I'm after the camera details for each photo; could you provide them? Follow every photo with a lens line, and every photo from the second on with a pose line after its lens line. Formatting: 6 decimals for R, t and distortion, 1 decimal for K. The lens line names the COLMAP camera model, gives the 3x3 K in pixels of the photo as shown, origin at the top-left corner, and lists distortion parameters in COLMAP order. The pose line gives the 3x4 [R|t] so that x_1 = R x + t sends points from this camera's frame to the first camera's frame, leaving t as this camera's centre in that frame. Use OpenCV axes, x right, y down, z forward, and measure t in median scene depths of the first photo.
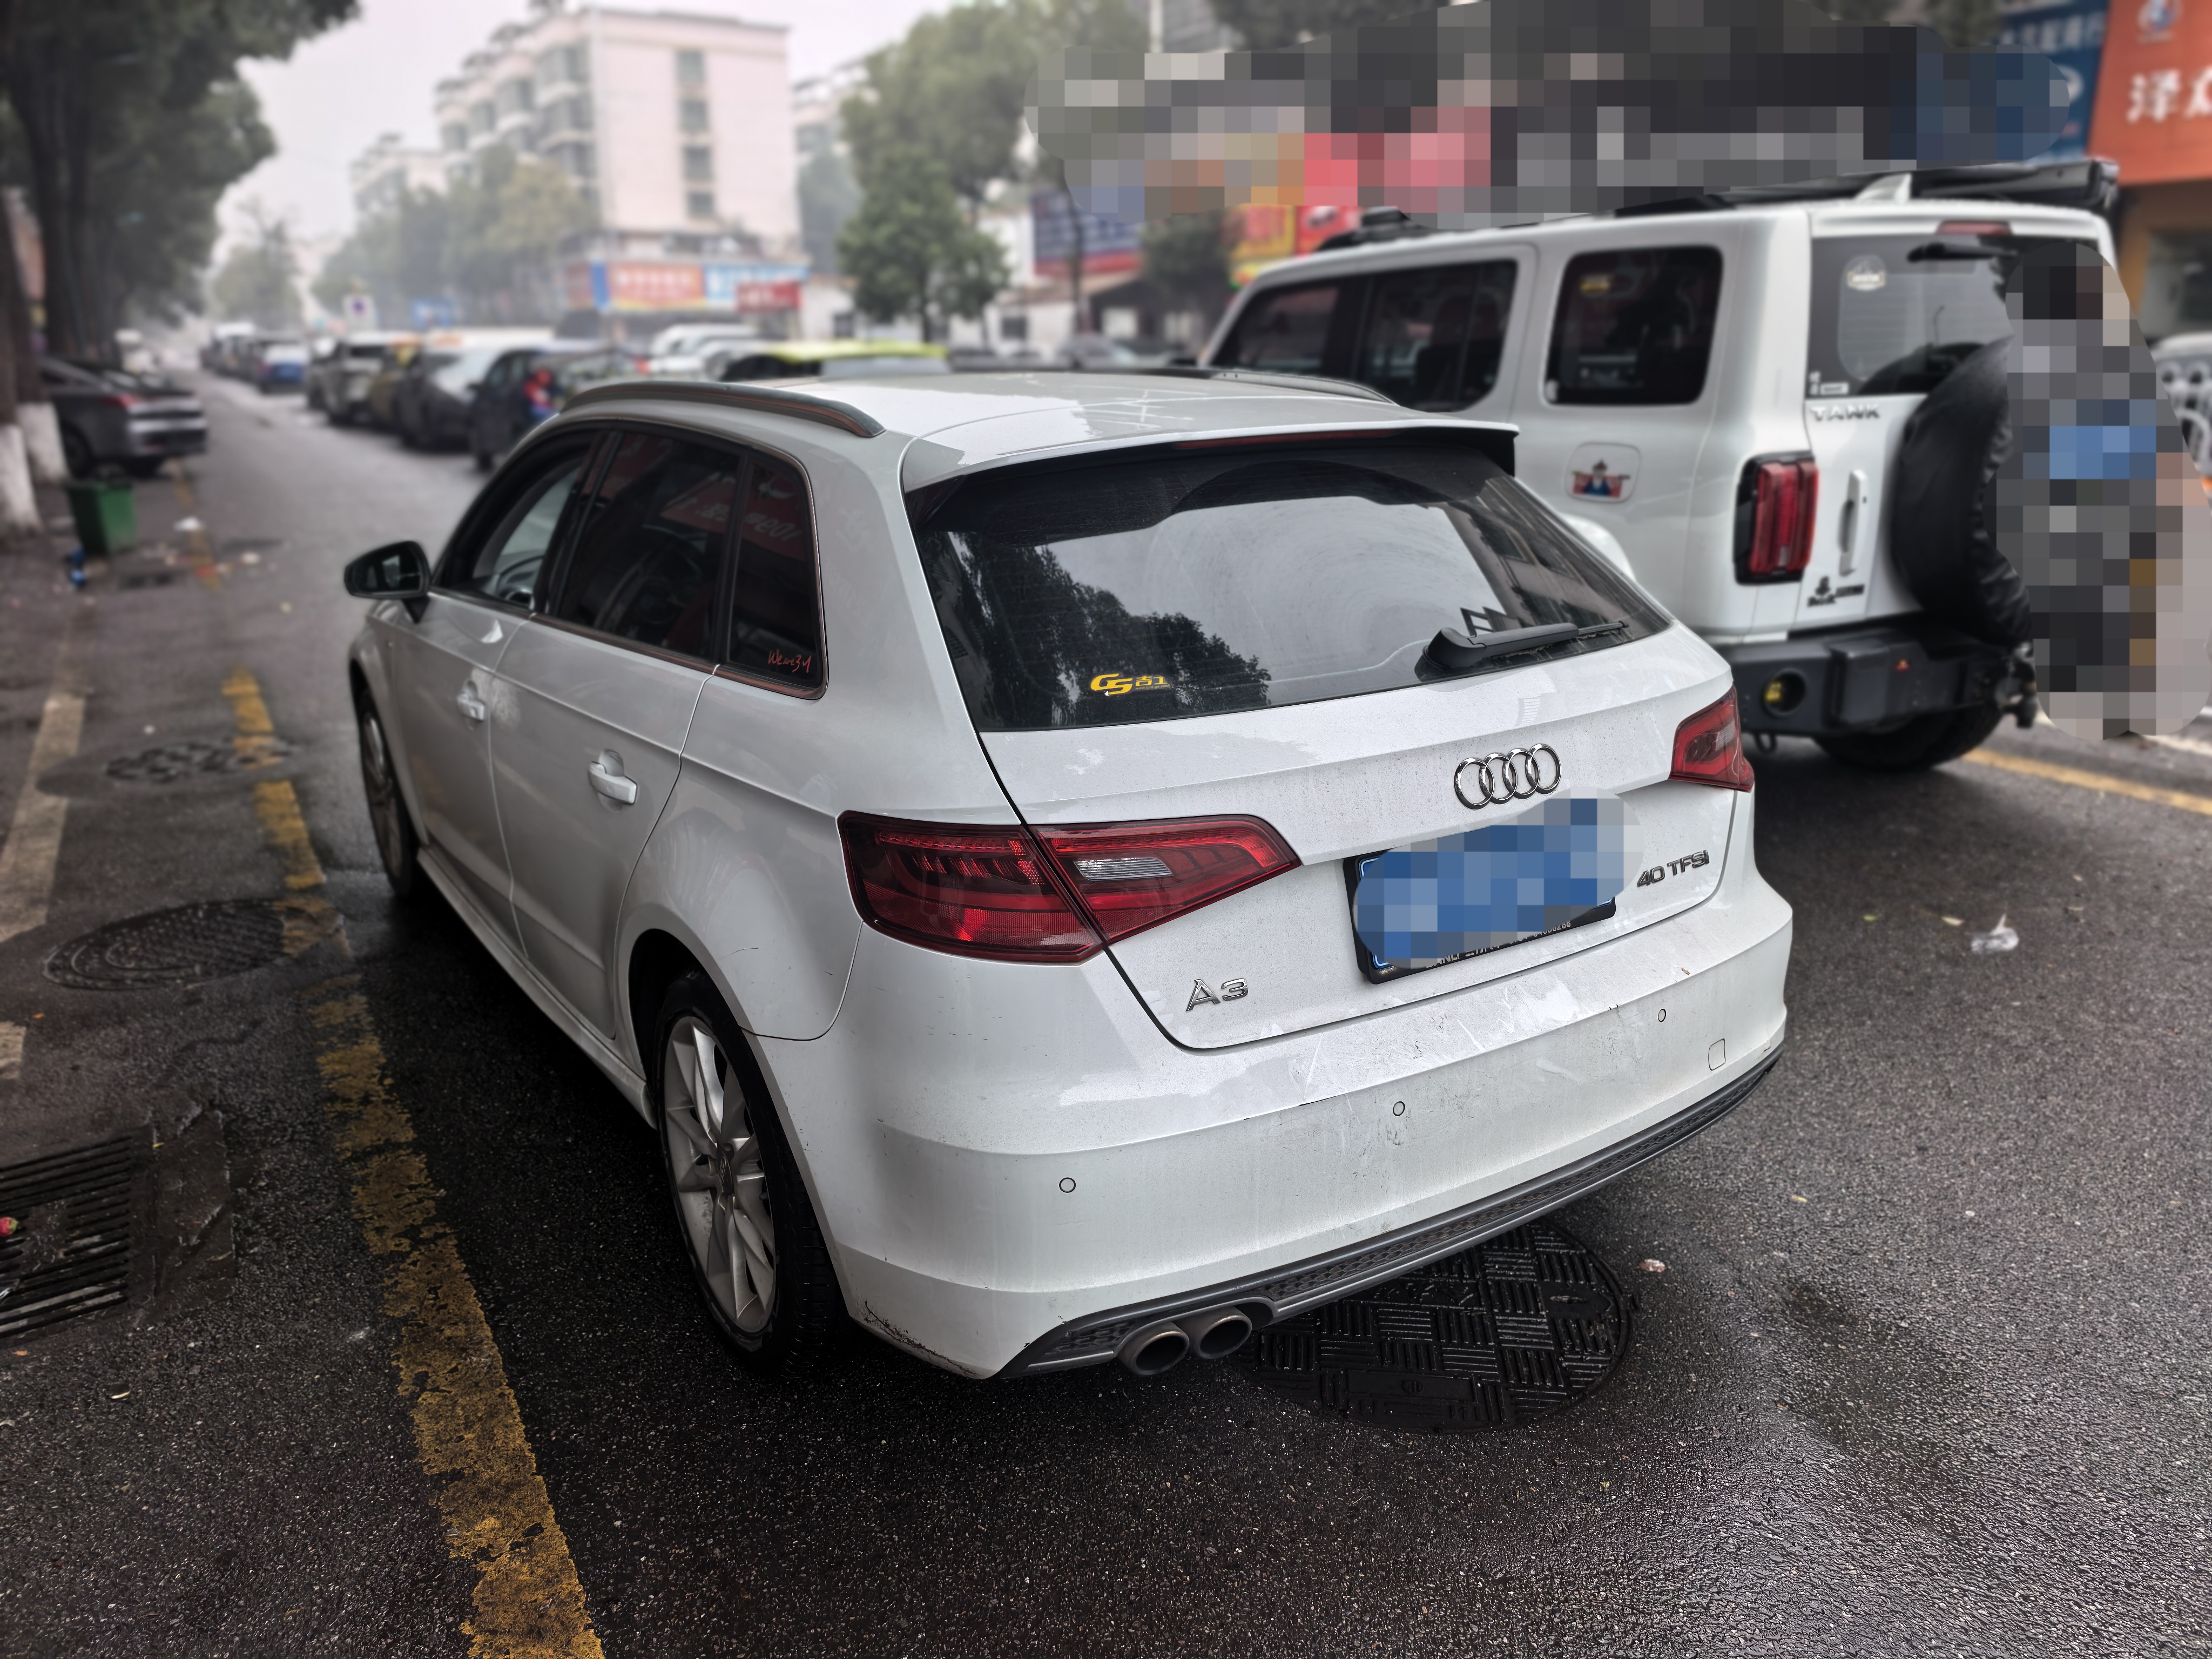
lens RADIAL K [[1627.5, 0, 1148.2], [0, 1627.5, 832.8], [0, 0, 1]] dist [0.037969, -0.051605]
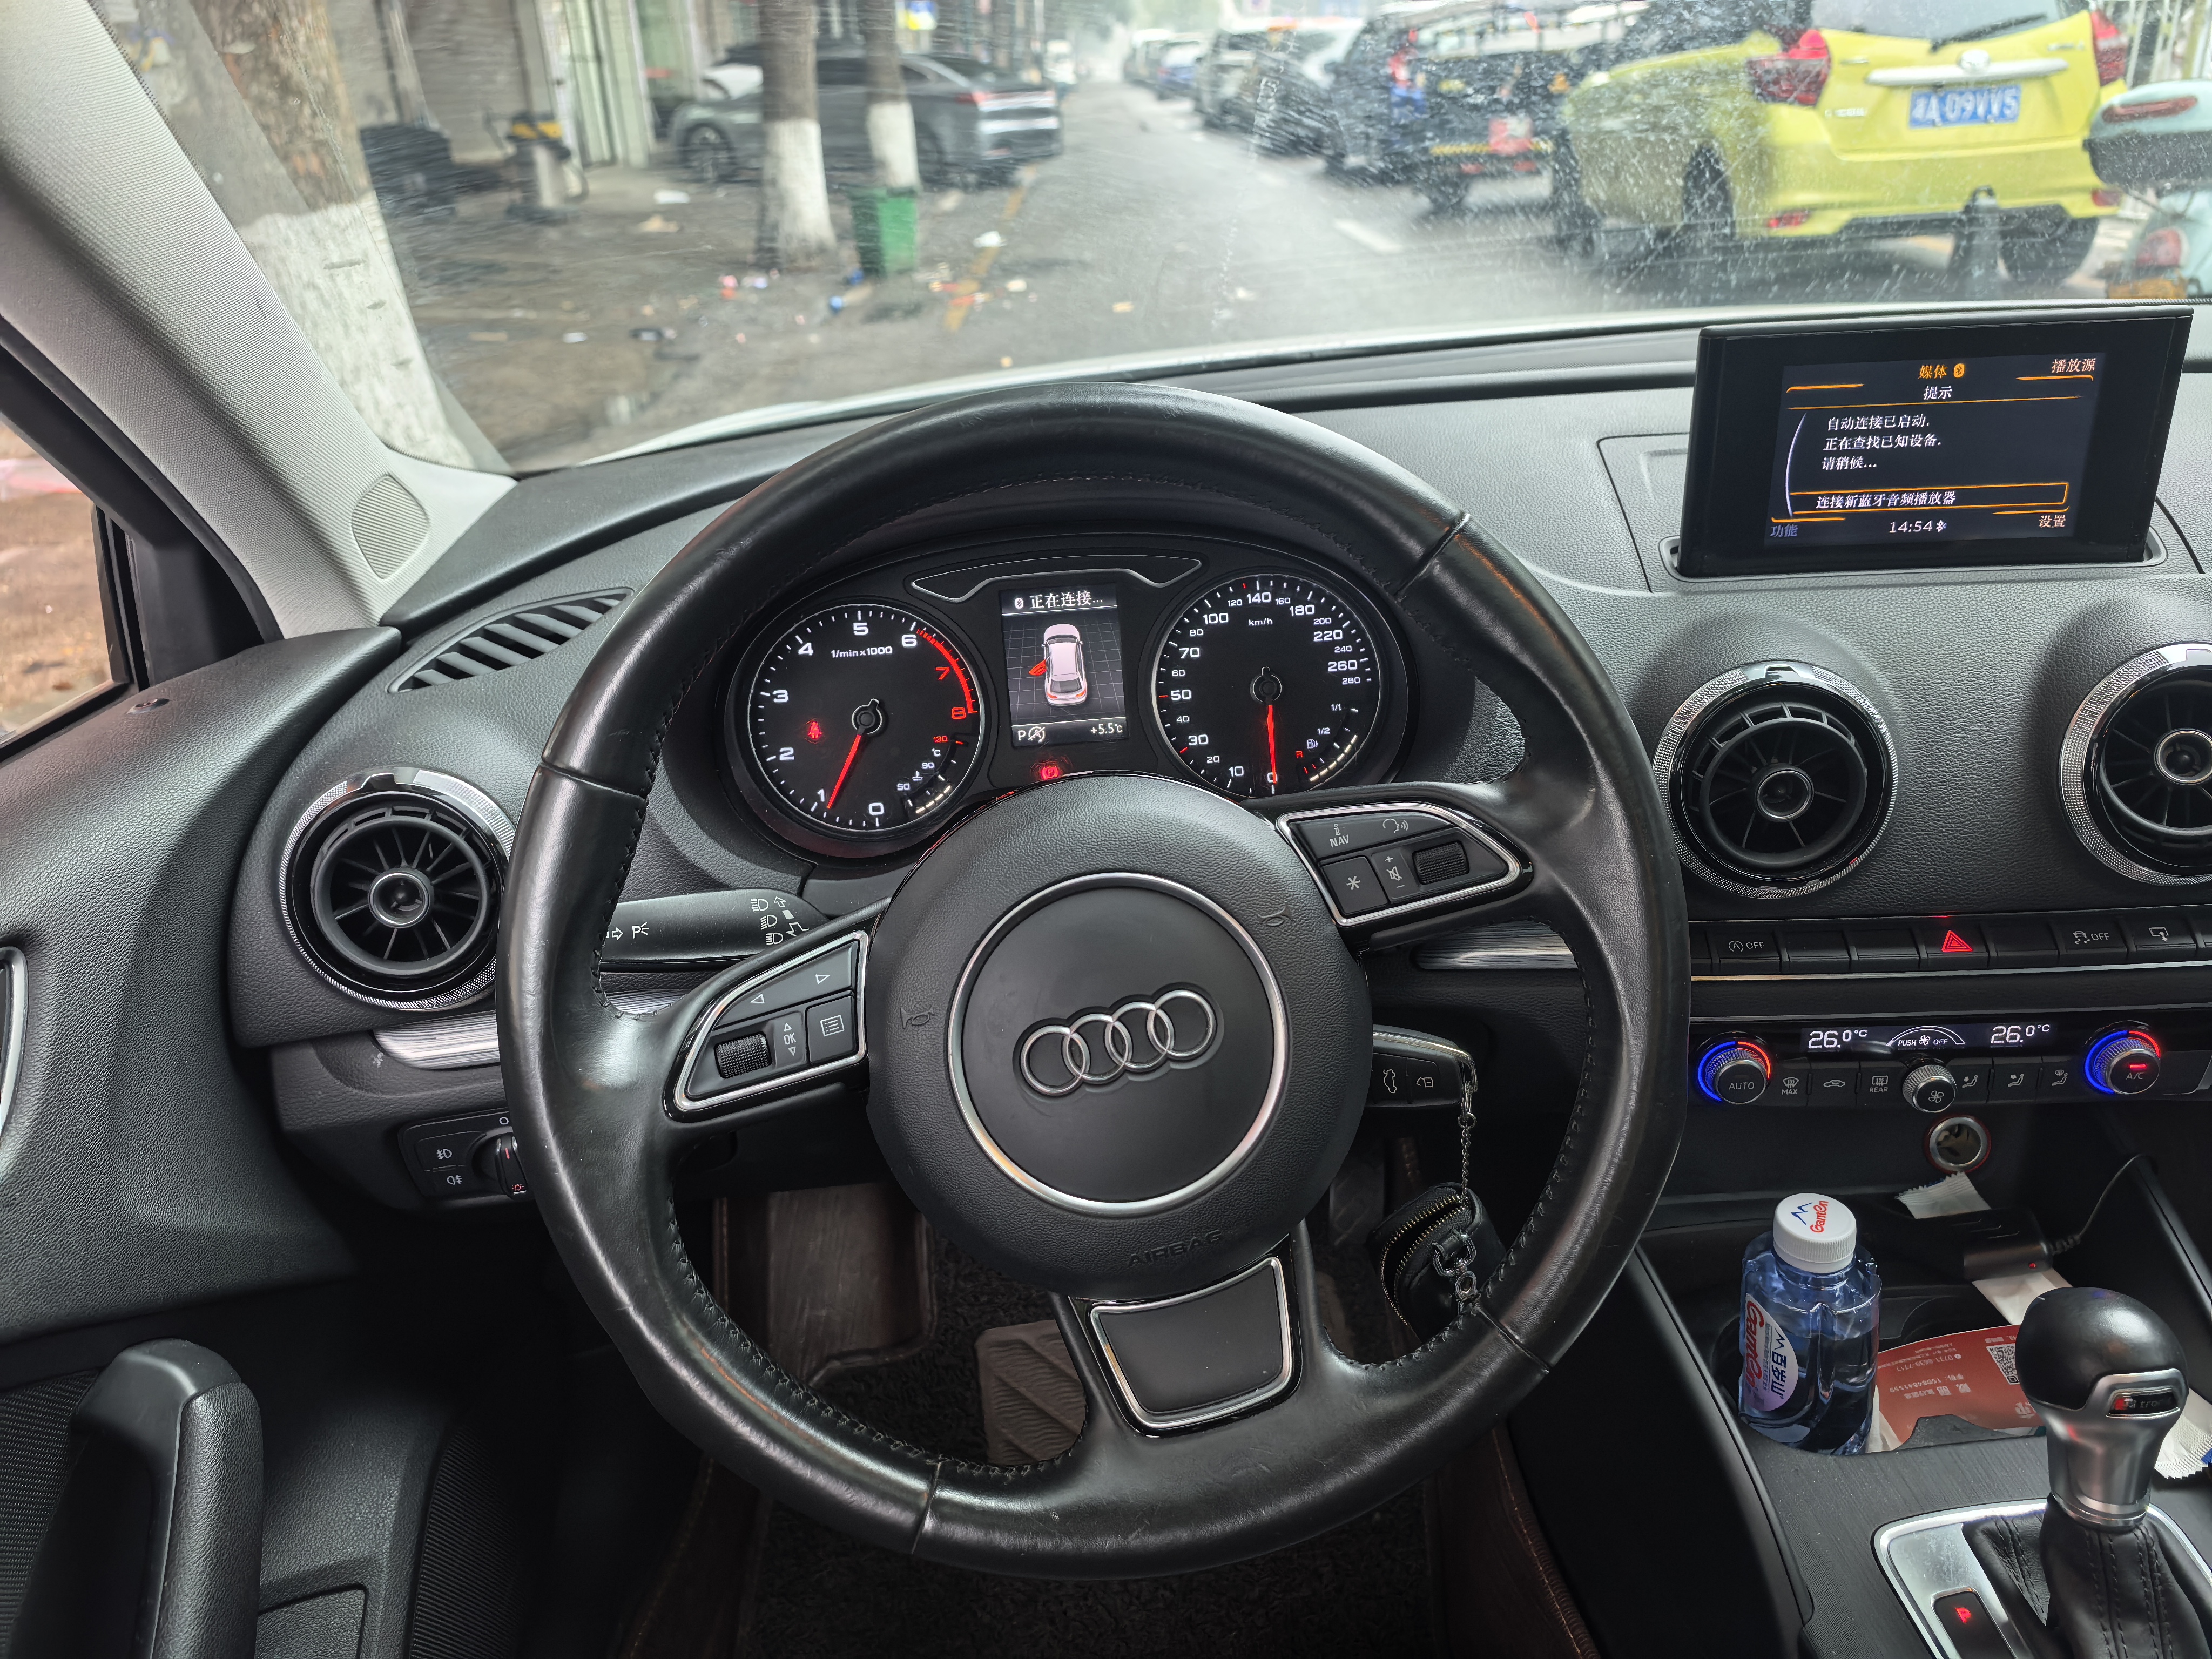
lens RADIAL K [[1627.5, 0, 1095.2], [0, 1627.5, 801.4], [0, 0, 1]] dist [0.037969, -0.051605]
pose [[0.860256, 0.172718, -0.479717, -0.200915], [-0.101037, 0.979964, 0.171643, -0.144115], [0.499751, -0.099188, 0.860471, 0.714227]]
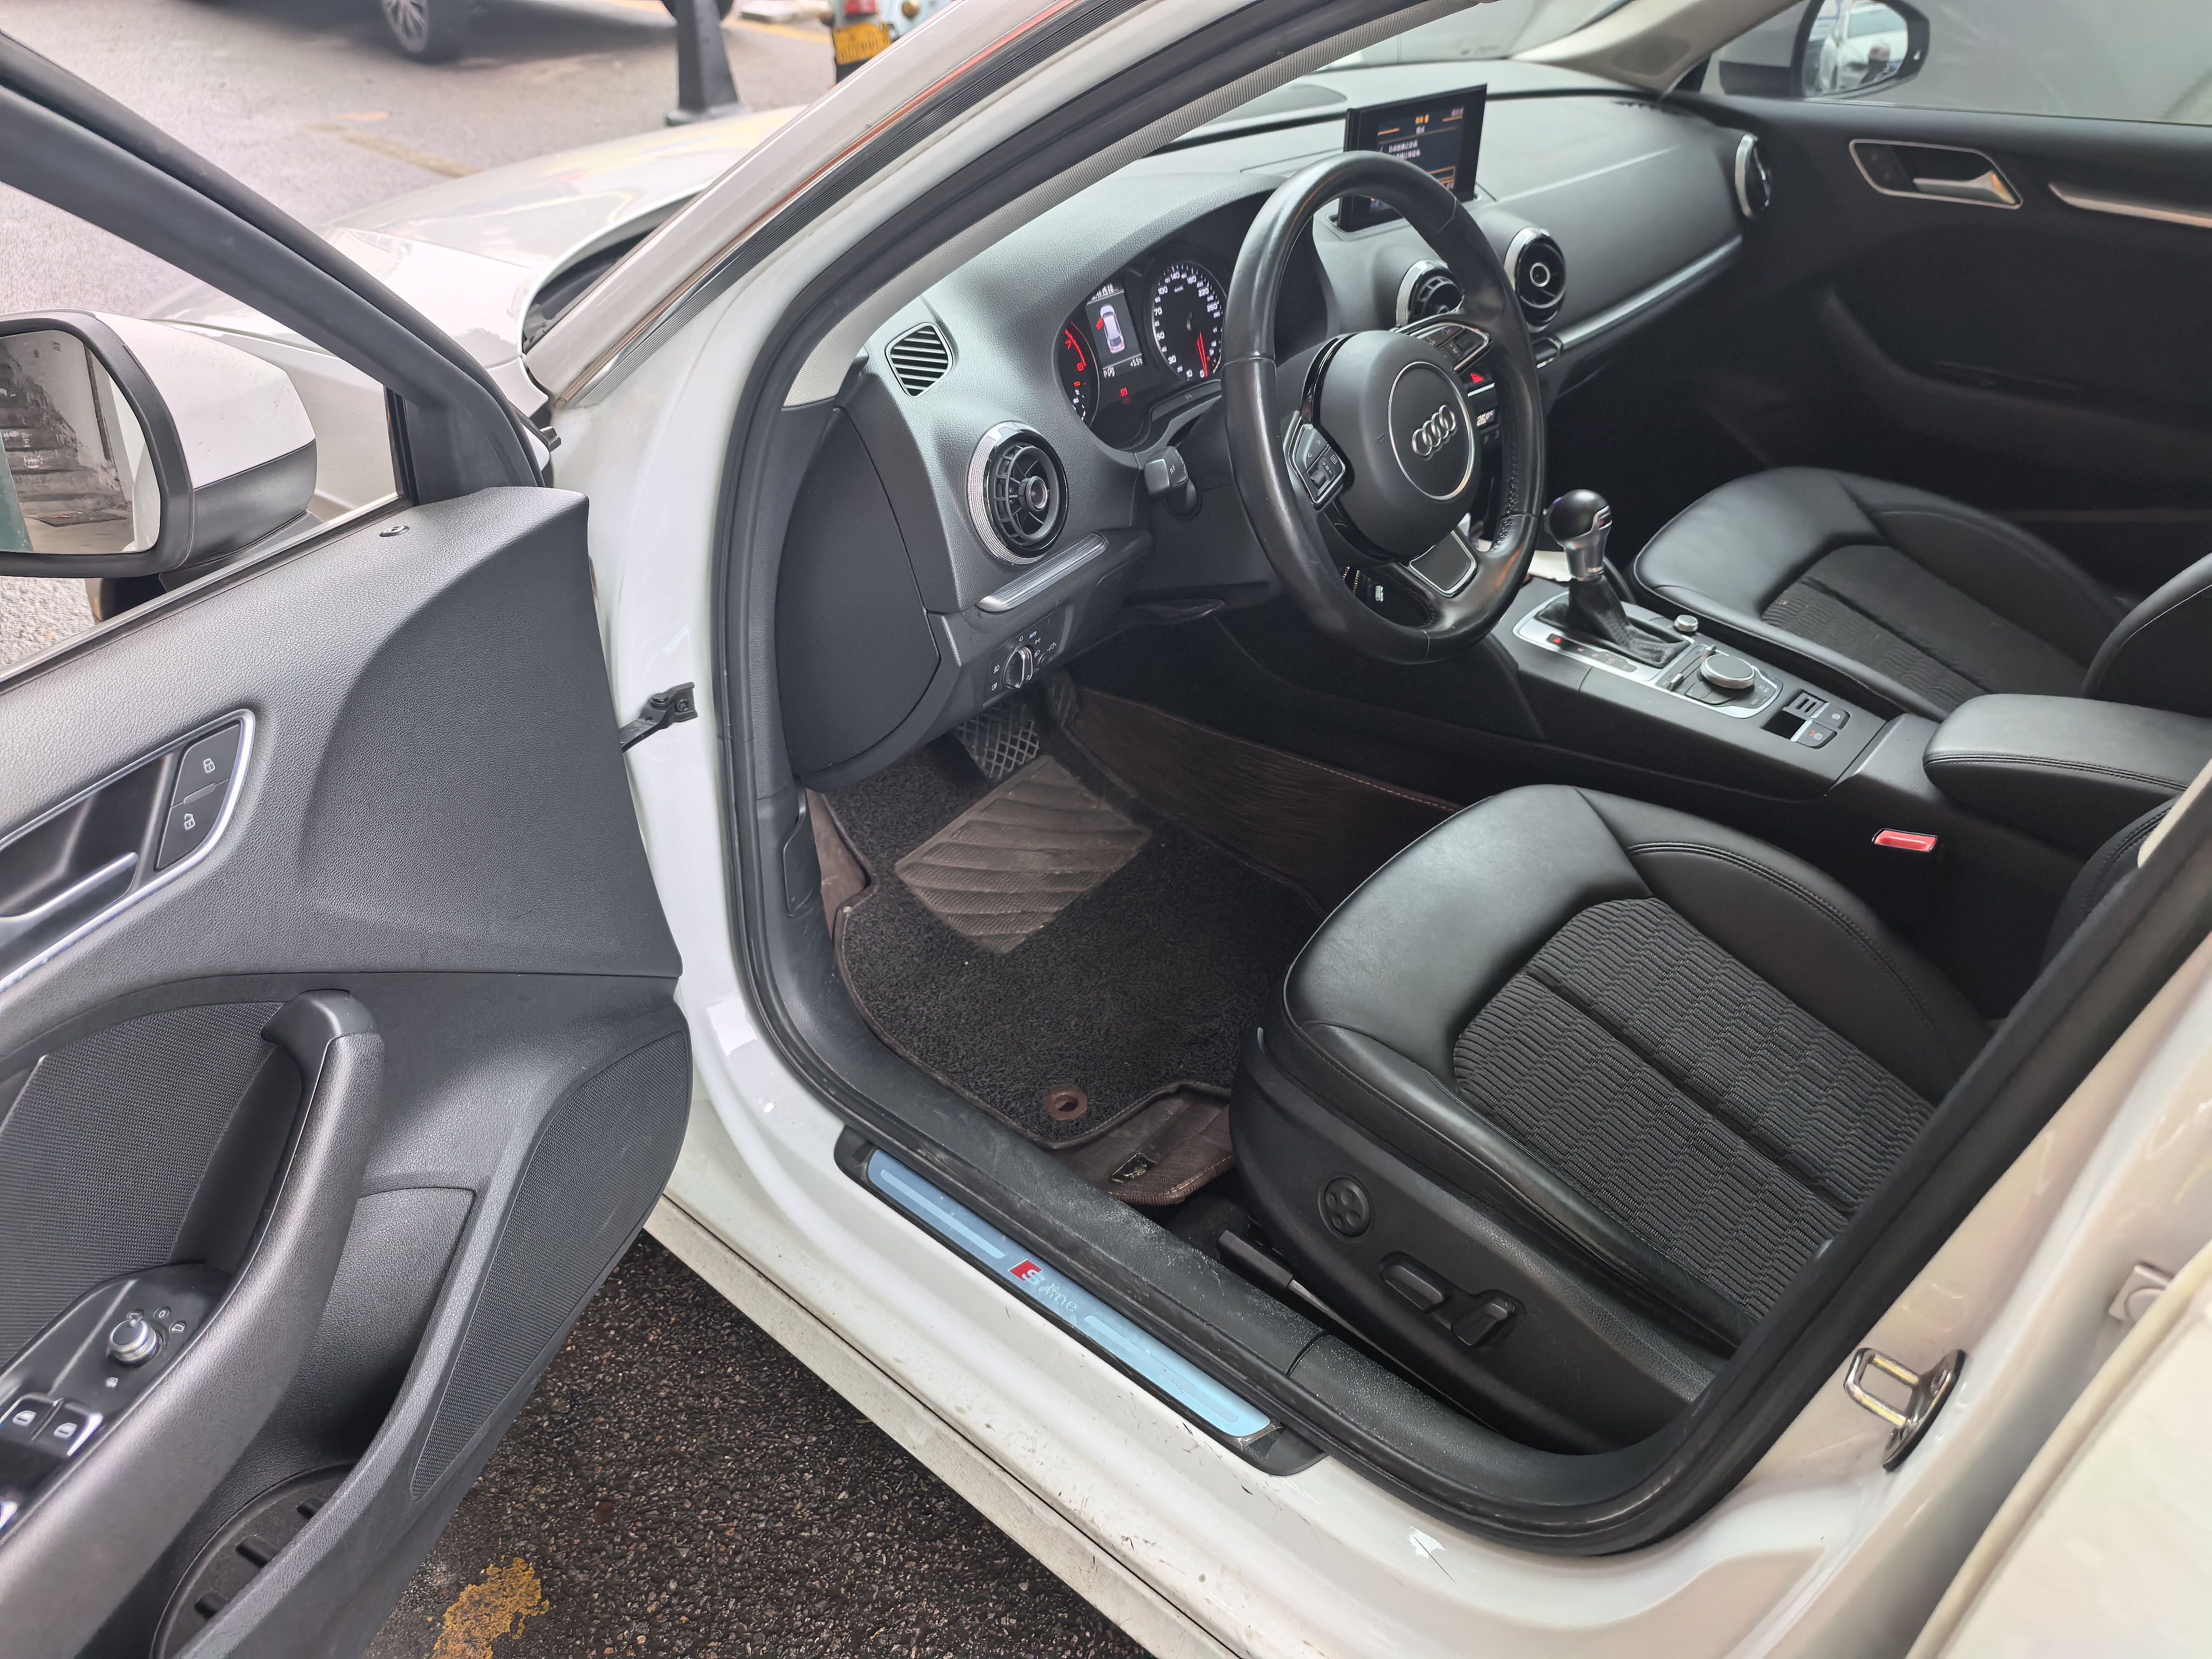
lens RADIAL K [[1627.5, 0, 1116.4], [0, 1627.5, 814.4], [0, 0, 1]] dist [0.037969, -0.051605]
pose [[0.960954, -0.137081, 0.240366, -0.359646], [0.064328, 0.955537, 0.287770, -0.130661], [-0.269126, -0.261072, 0.927045, 0.569162]]
